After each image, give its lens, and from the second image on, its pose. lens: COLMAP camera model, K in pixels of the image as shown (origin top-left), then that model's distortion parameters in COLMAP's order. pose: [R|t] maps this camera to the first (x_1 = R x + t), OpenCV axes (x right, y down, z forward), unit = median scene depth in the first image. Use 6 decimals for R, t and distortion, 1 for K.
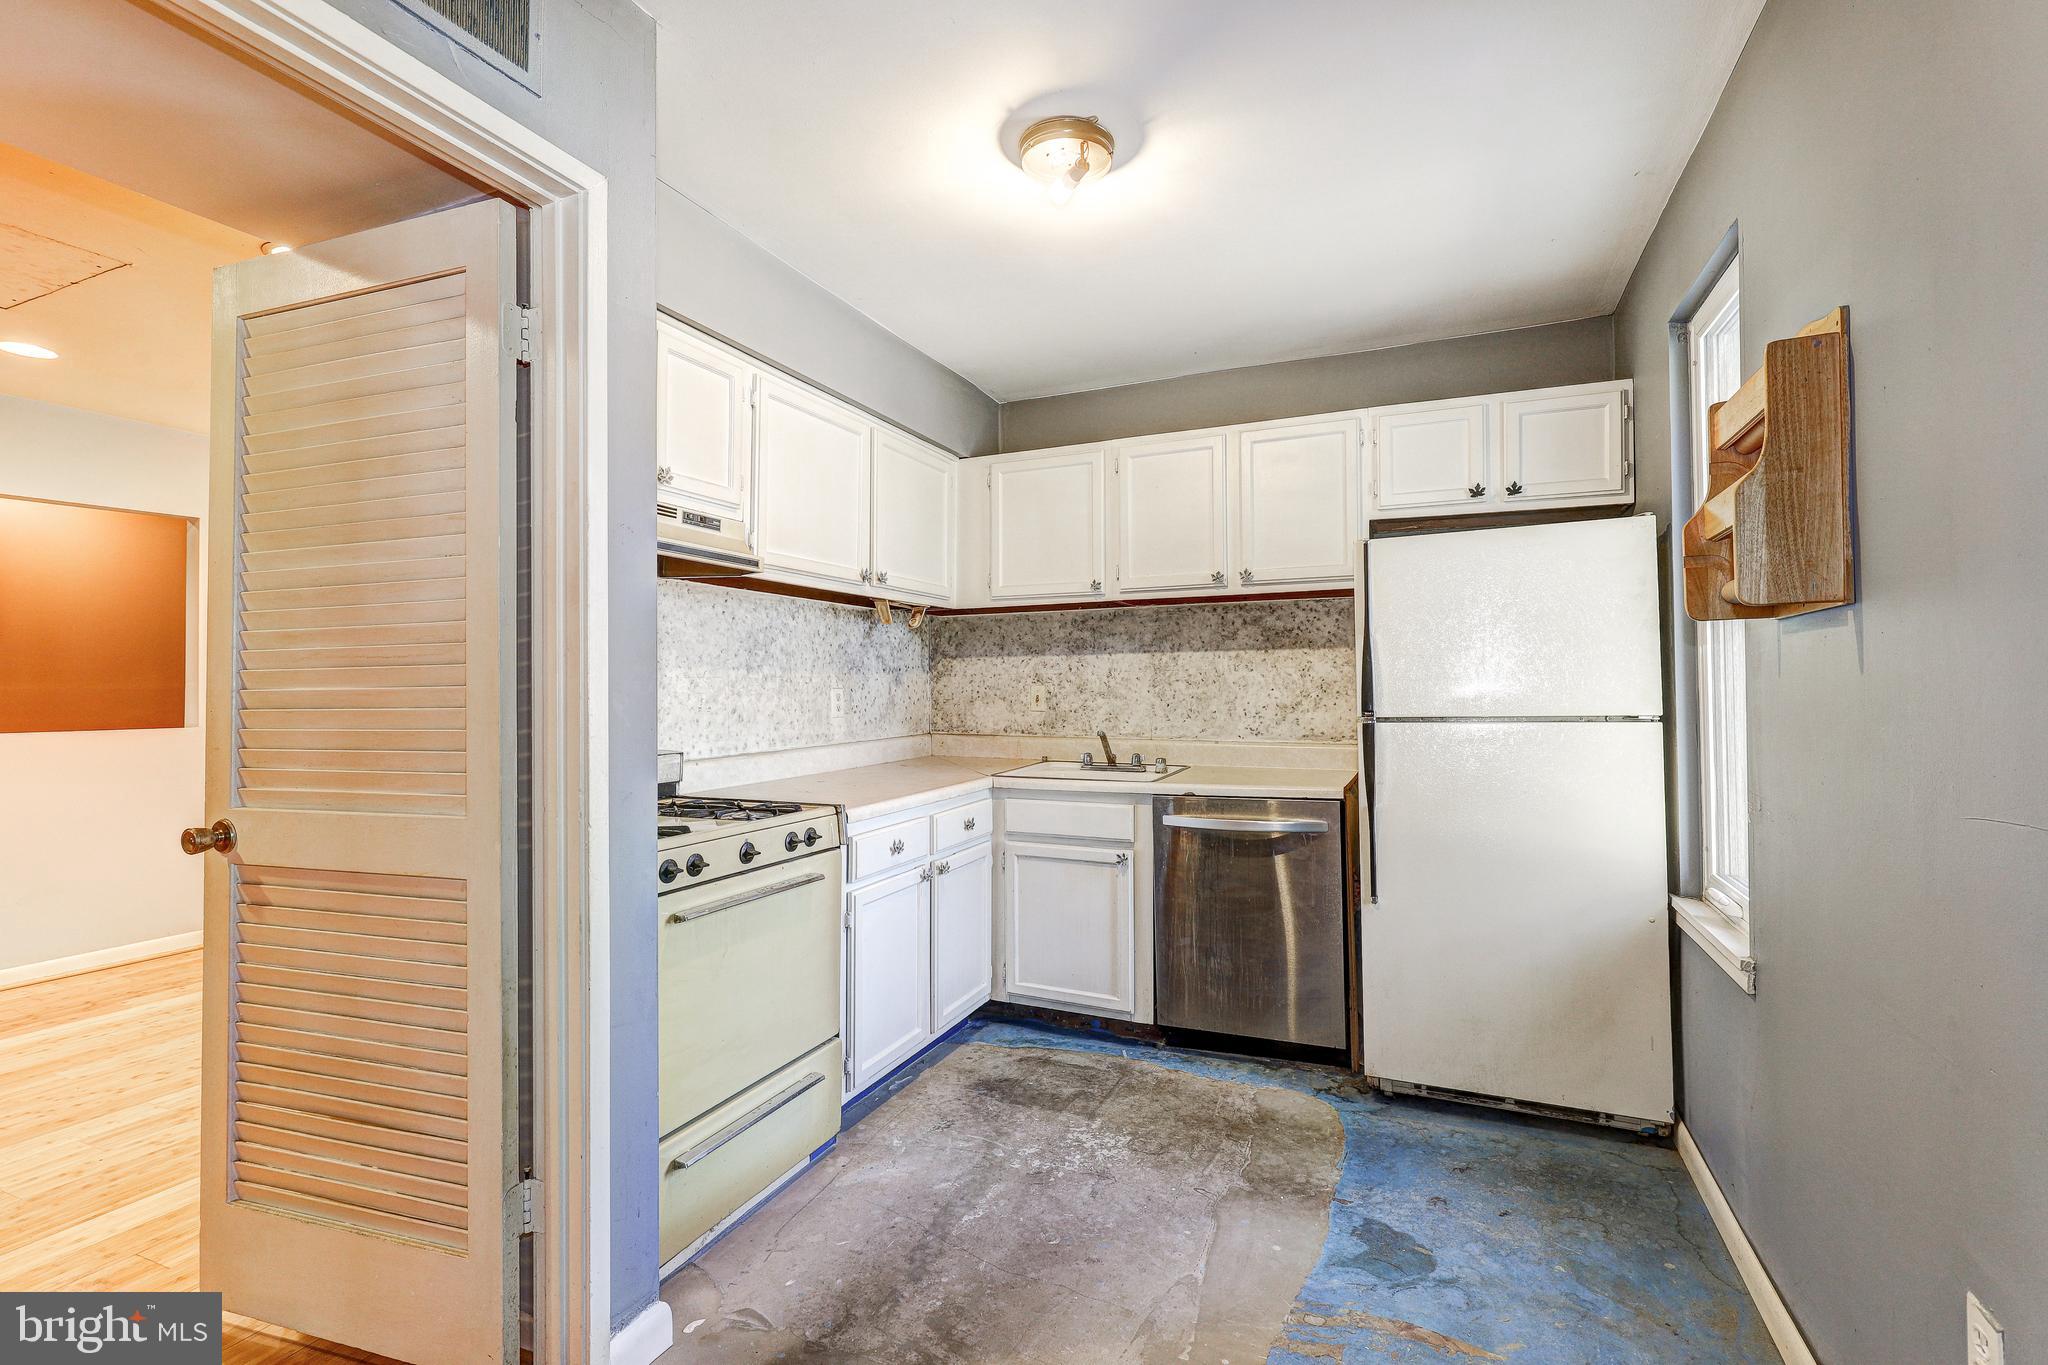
lens RADIAL K [[921.1, 0, 1031.2], [0, 921.1, 680.5], [0, 0, 1]] dist [0.000236, 0.000298]
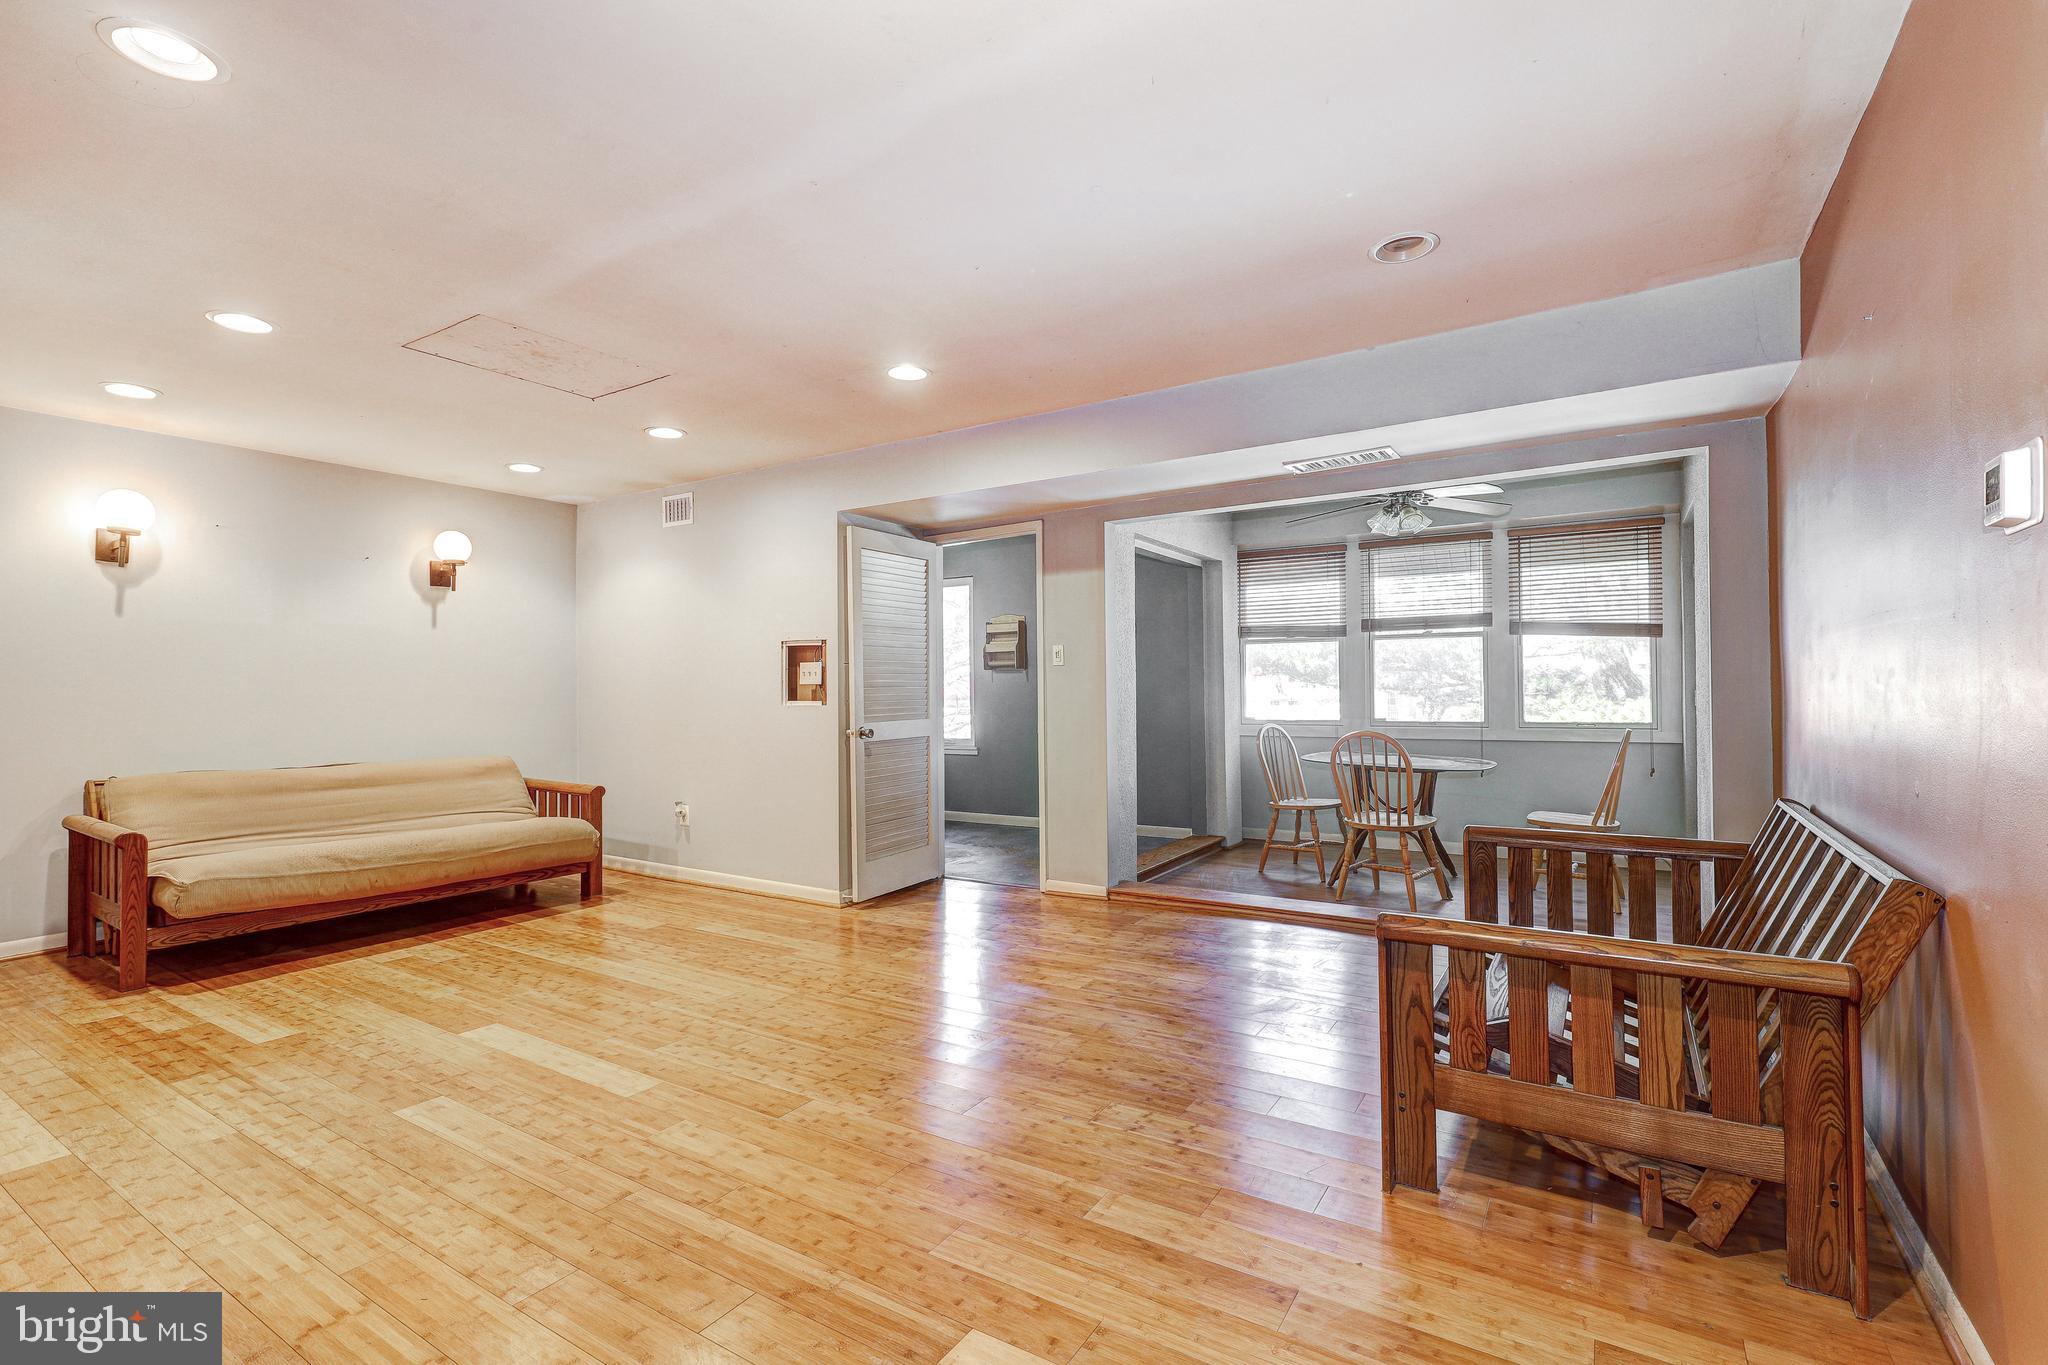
lens RADIAL K [[921.1, 0, 1031.2], [0, 921.1, 680.5], [0, 0, 1]] dist [0.000236, 0.000298]
pose [[0.152666, 0.013093, 0.988191, -2.706517], [-0.000733, 0.999913, -0.013135, 0.034911], [-0.988278, 0.001281, 0.152662, 0.057671]]
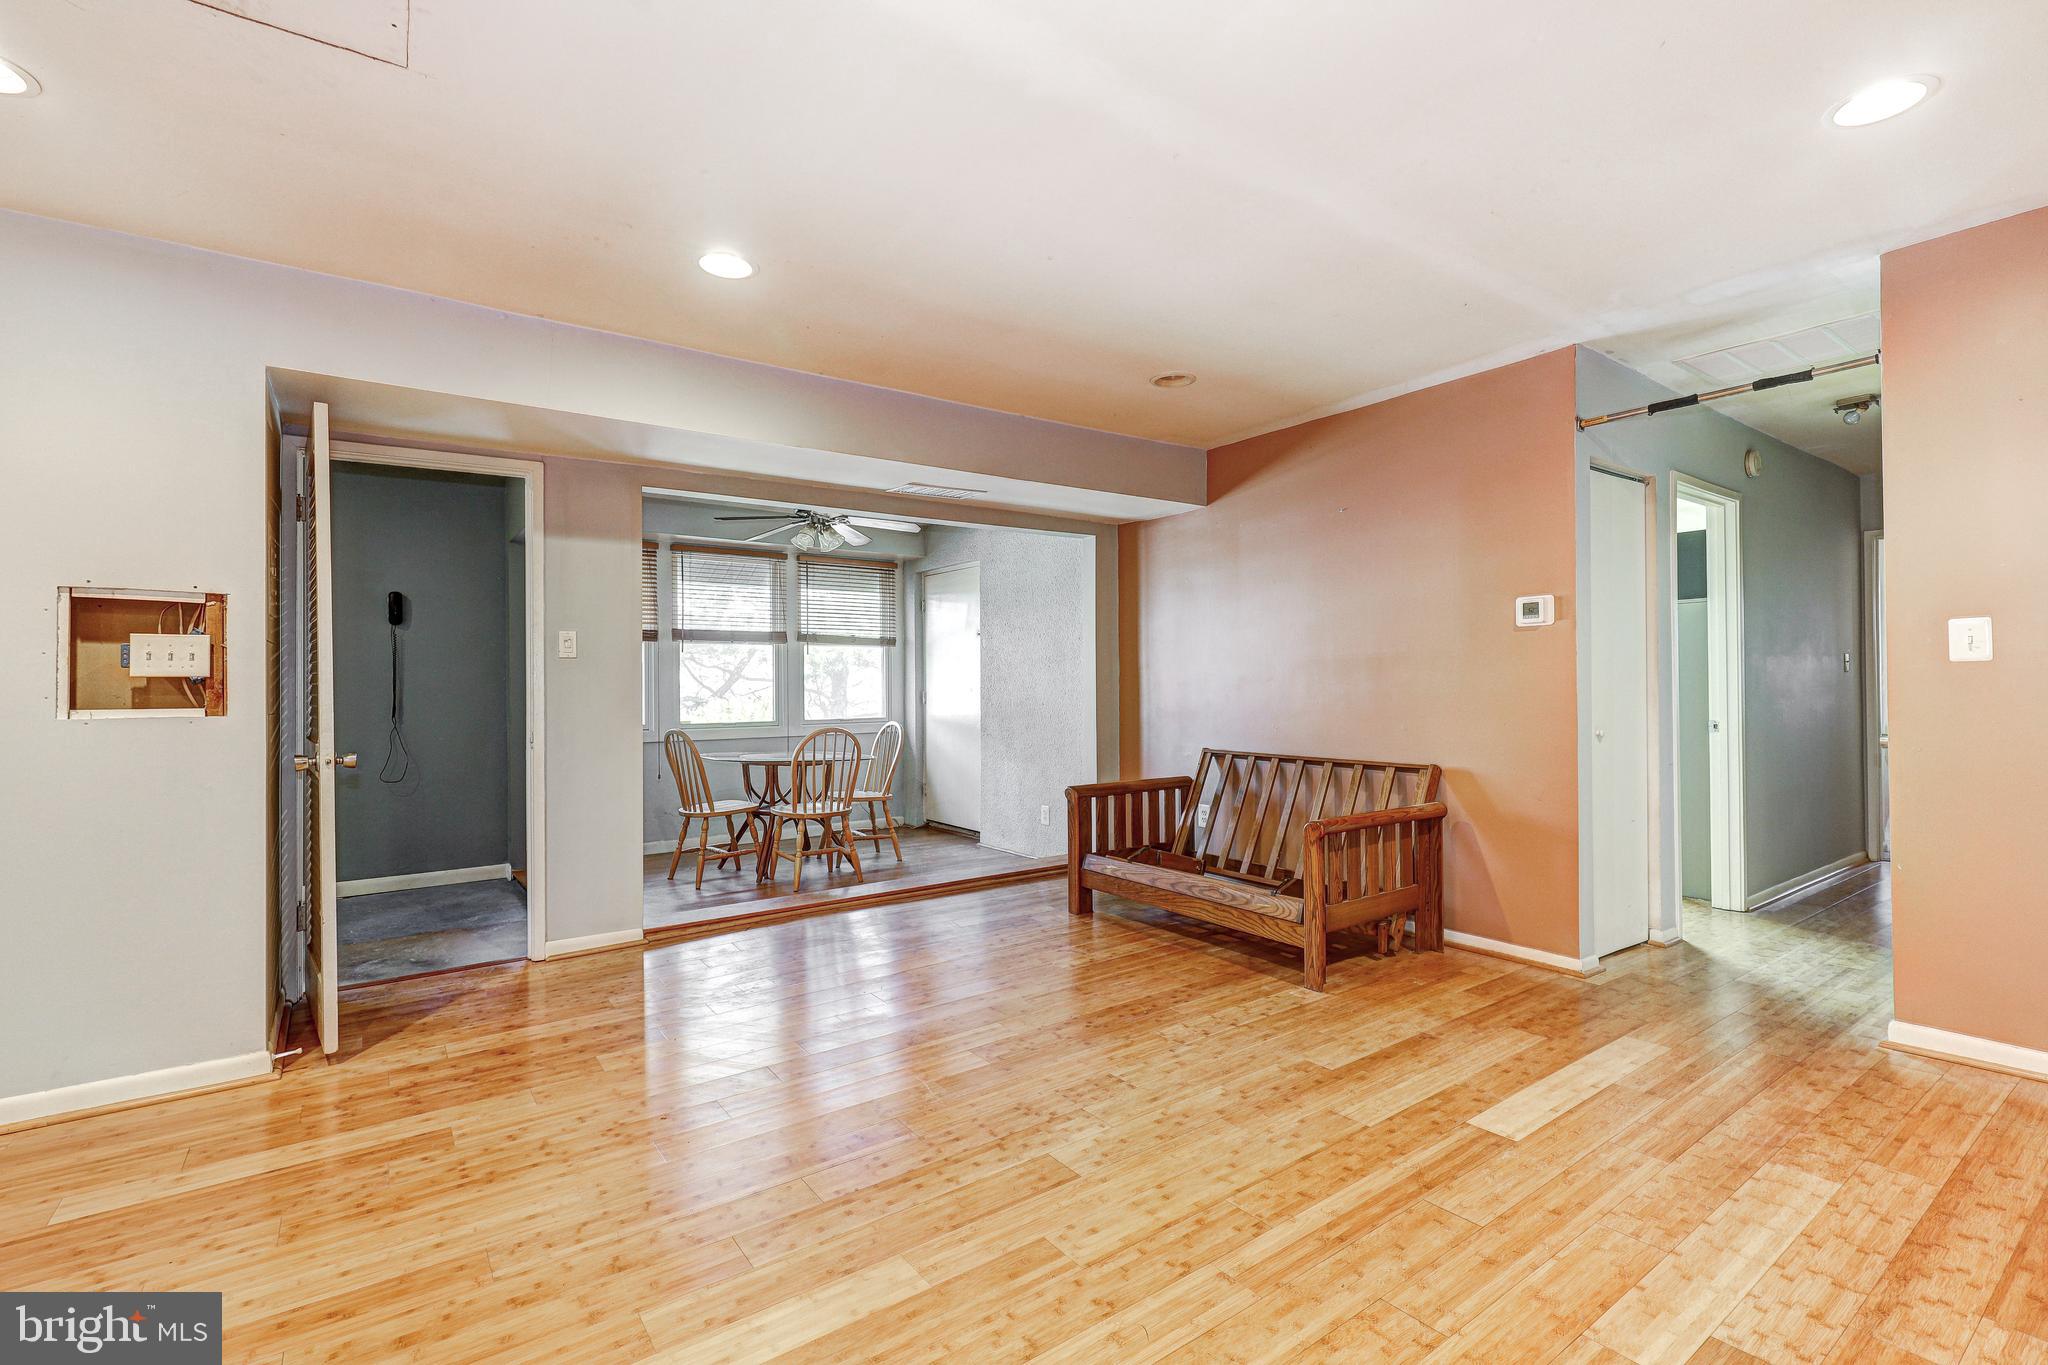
lens RADIAL K [[921.1, 0, 1031.2], [0, 921.1, 680.5], [0, 0, 1]] dist [0.000236, 0.000298]
pose [[-0.861005, 0.017262, 0.508303, -2.116412], [0.008957, 0.999784, -0.018781, 0.051067], [-0.508517, -0.011617, -0.860974, 1.344390]]
